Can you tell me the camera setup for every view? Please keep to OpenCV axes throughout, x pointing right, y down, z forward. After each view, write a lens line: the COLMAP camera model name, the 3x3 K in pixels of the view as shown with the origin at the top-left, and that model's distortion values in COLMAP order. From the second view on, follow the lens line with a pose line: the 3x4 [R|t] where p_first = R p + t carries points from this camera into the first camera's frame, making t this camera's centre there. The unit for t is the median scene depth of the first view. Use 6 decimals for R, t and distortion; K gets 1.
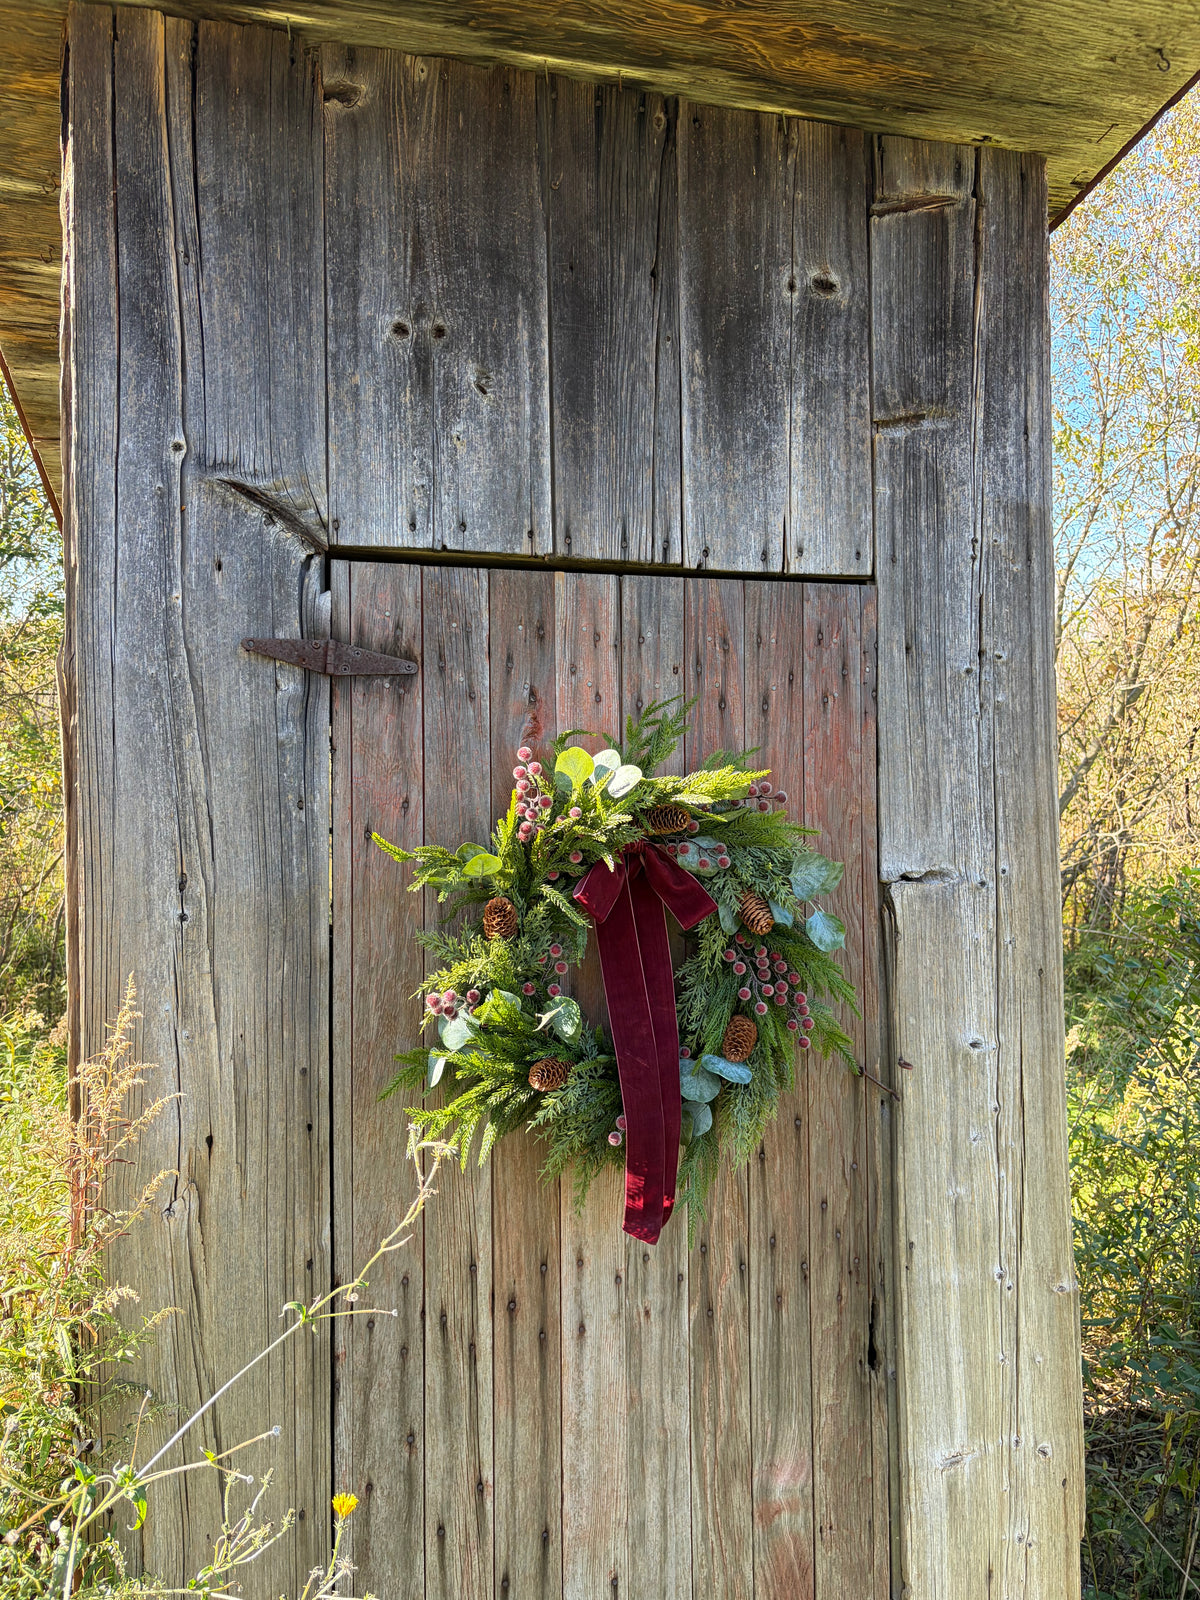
lens RADIAL K [[1238.9, 0, 617.6], [0, 1238.9, 815.4], [0, 0, 1]] dist [0.009937, 0.008120]
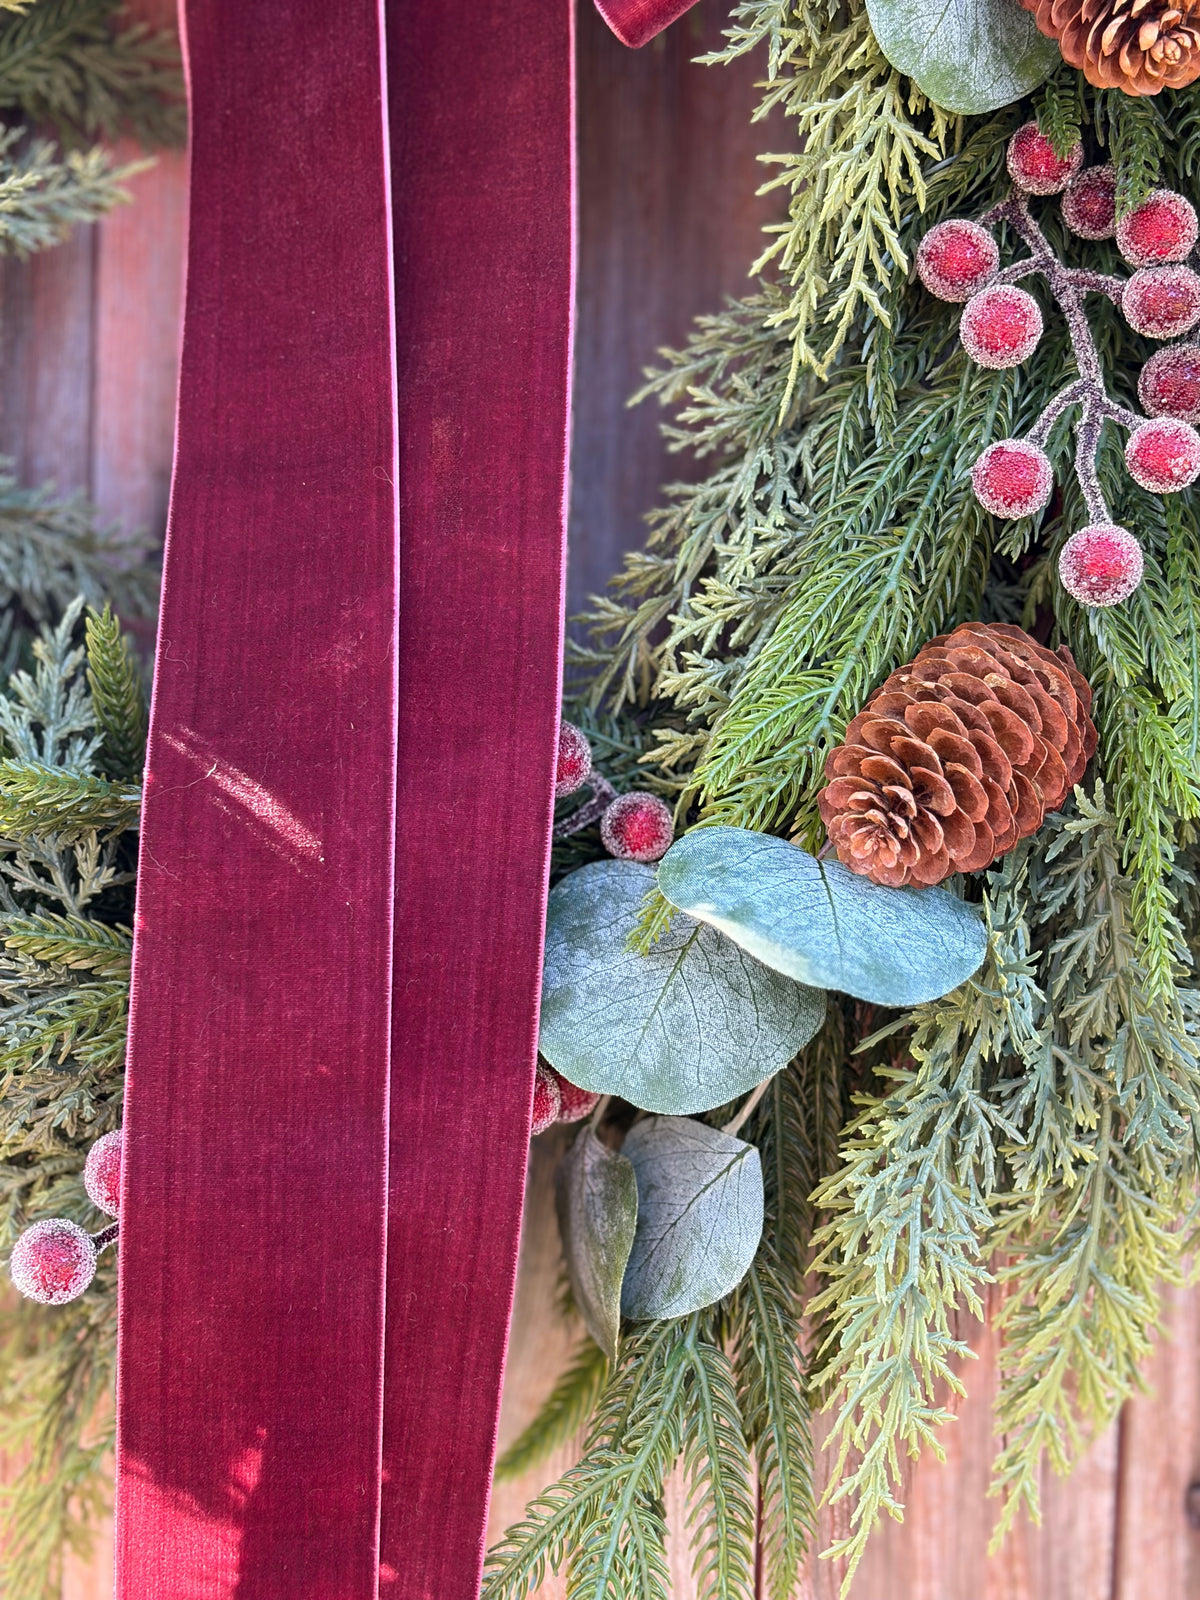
lens RADIAL K [[2512.1, 0, 602.6], [0, 2512.1, 807.9], [0, 0, 1]] dist [0.234433, -0.994712]
pose [[0.938149, 0.055716, -0.341719, 0.161998], [-0.039059, 0.997698, 0.055440, 0.165793], [0.344021, -0.038664, 0.938165, 0.659281]]
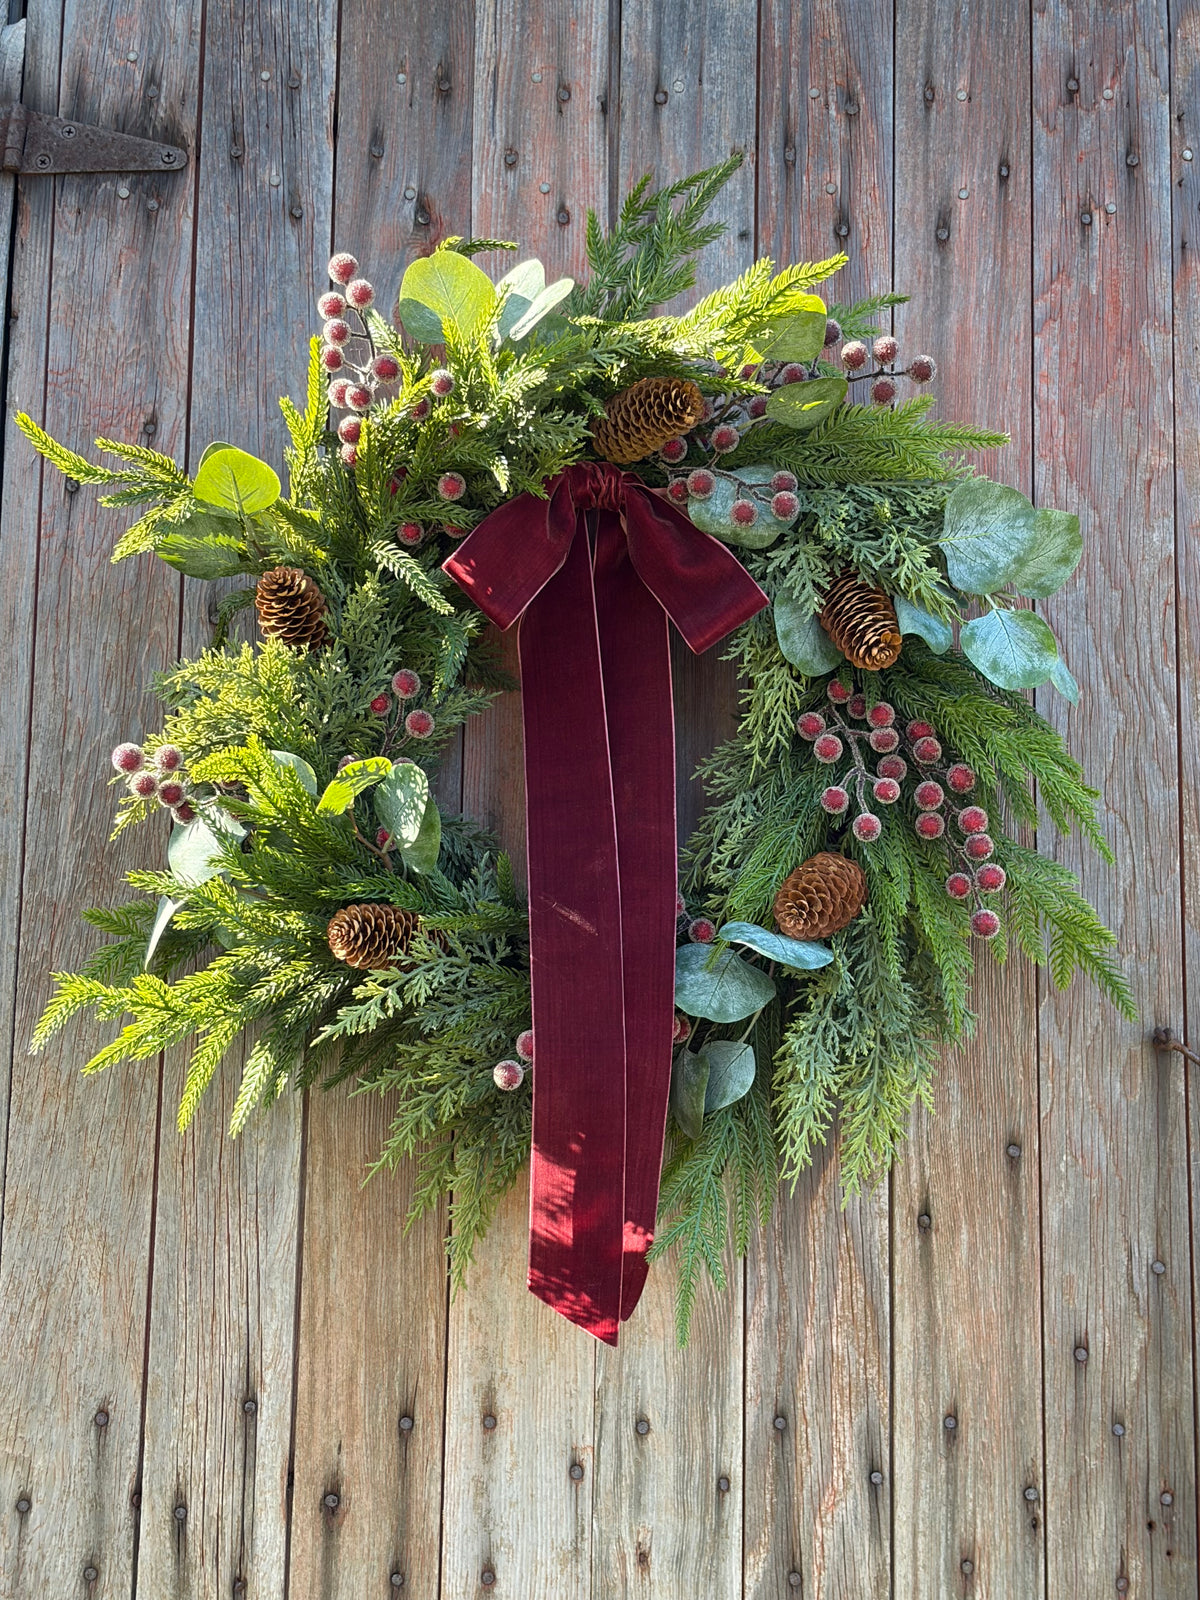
lens RADIAL K [[2512.1, 0, 602.6], [0, 2512.1, 807.9], [0, 0, 1]] dist [0.234433, -0.994712]
pose [[0.965101, -0.017203, -0.261313, 0.252802], [-0.020114, 0.990023, -0.139462, 0.268557], [0.261105, 0.139851, 0.955126, 0.104607]]
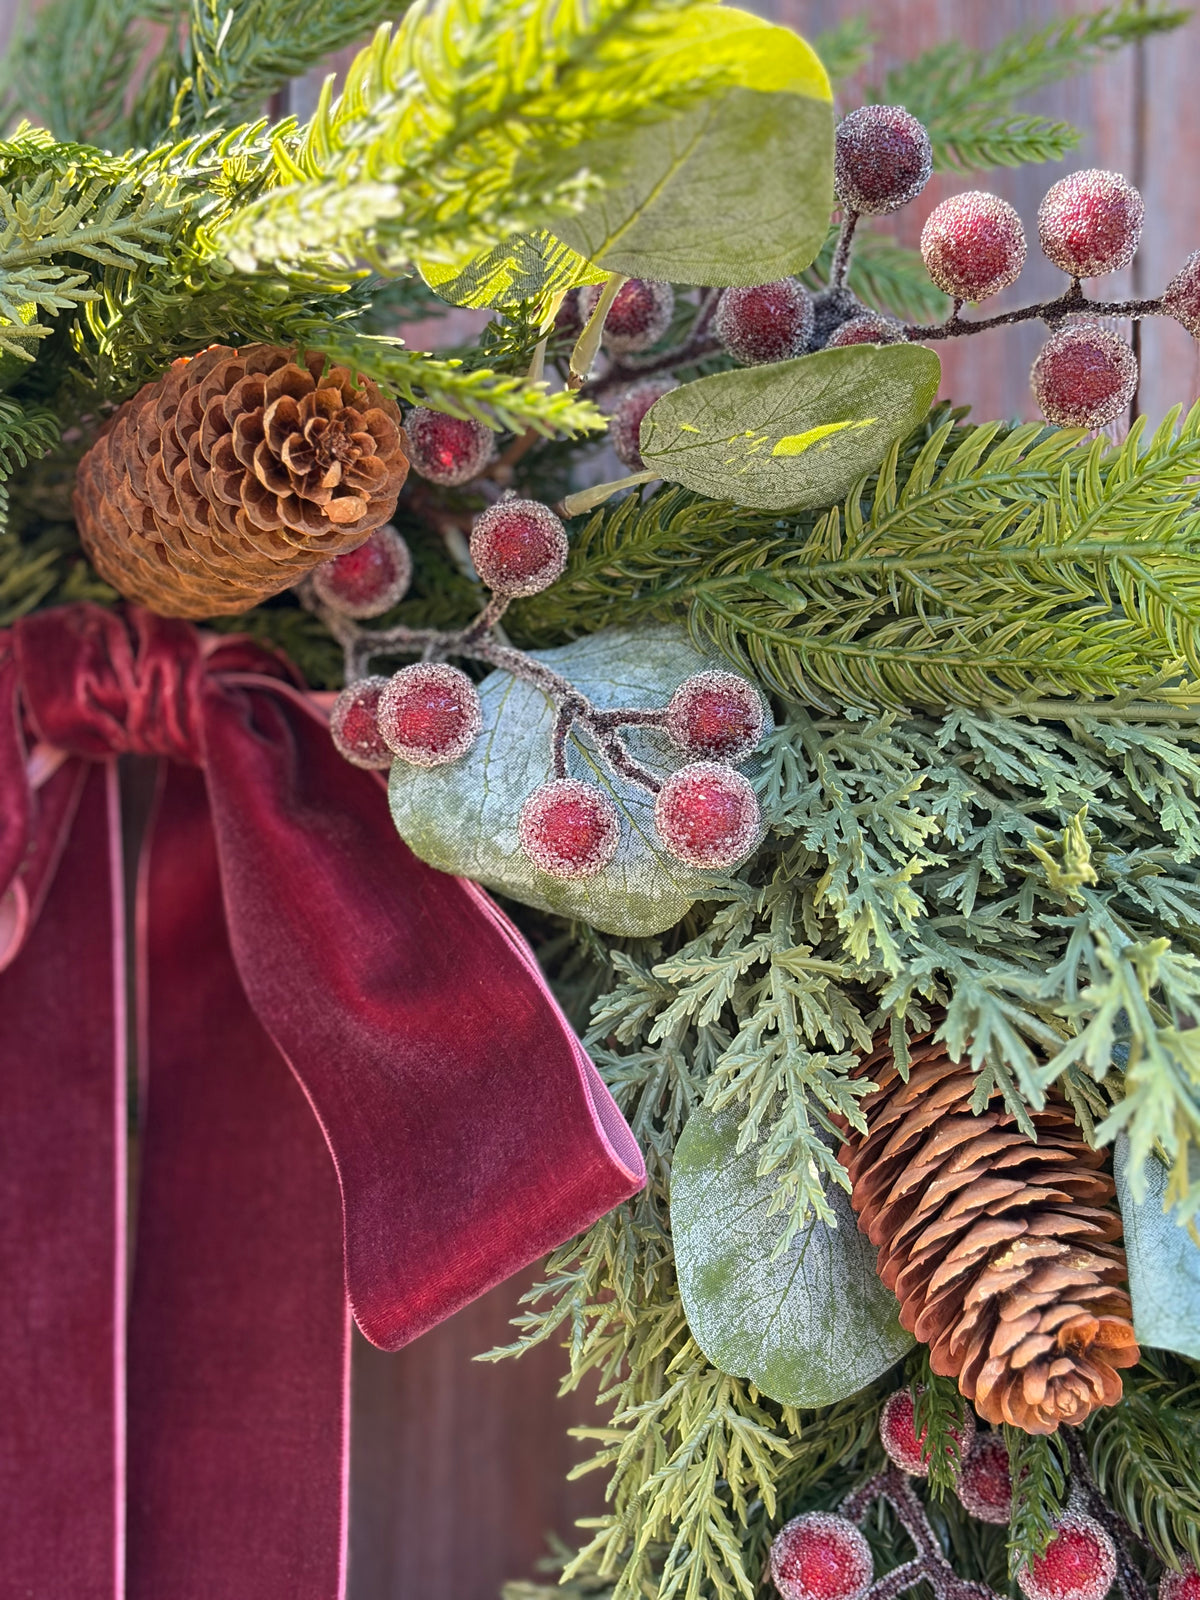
lens RADIAL K [[2509.9, 0, 616.5], [0, 2509.9, 799.9], [0, 0, 1]] dist [0.246791, -1.094341]
pose [[0.929218, 0.009646, -0.369407, 0.165213], [-0.023815, 0.999144, -0.033817, 0.043268], [0.368764, 0.040221, 0.928652, 0.731519]]
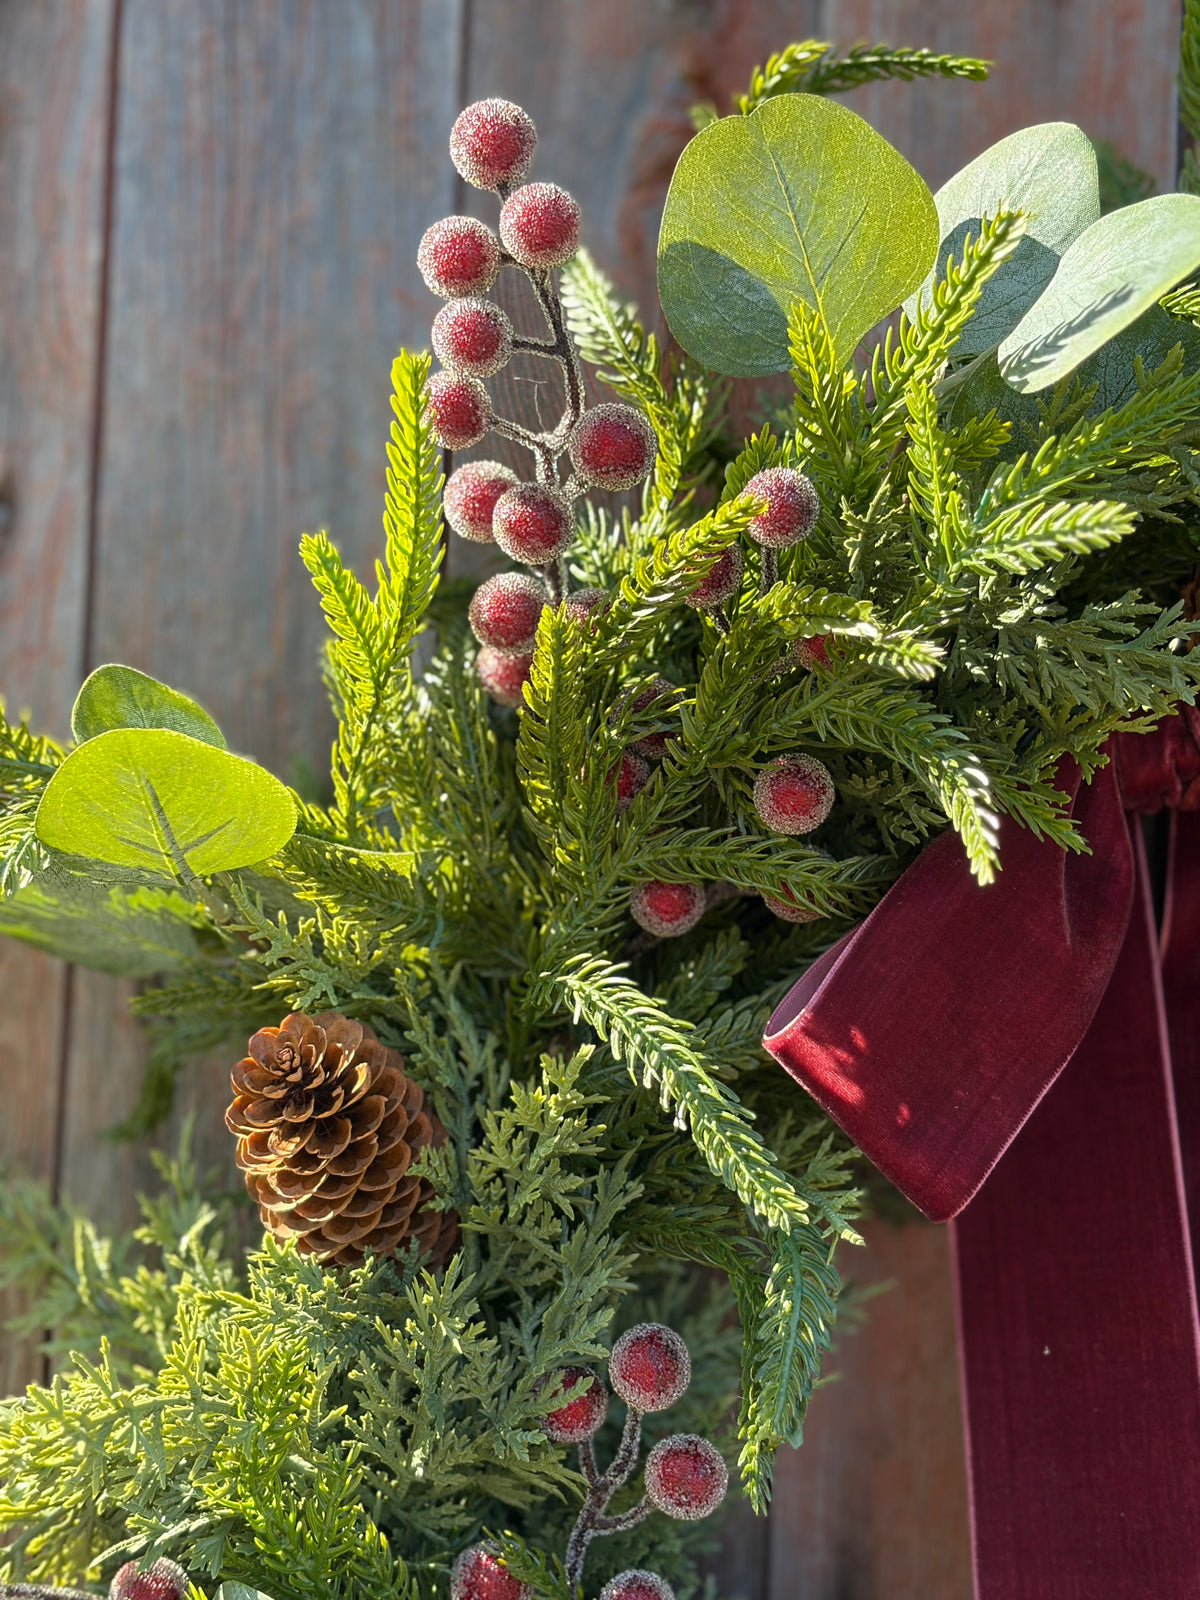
lens RADIAL K [[2509.9, 0, 616.5], [0, 2509.9, 799.9], [0, 0, 1]] dist [0.246791, -1.094341]
pose [[0.951394, 0.035762, -0.305892, 0.041913], [-0.047103, 0.998446, -0.029772, 0.042065], [0.304352, 0.042733, 0.951601, 0.632237]]
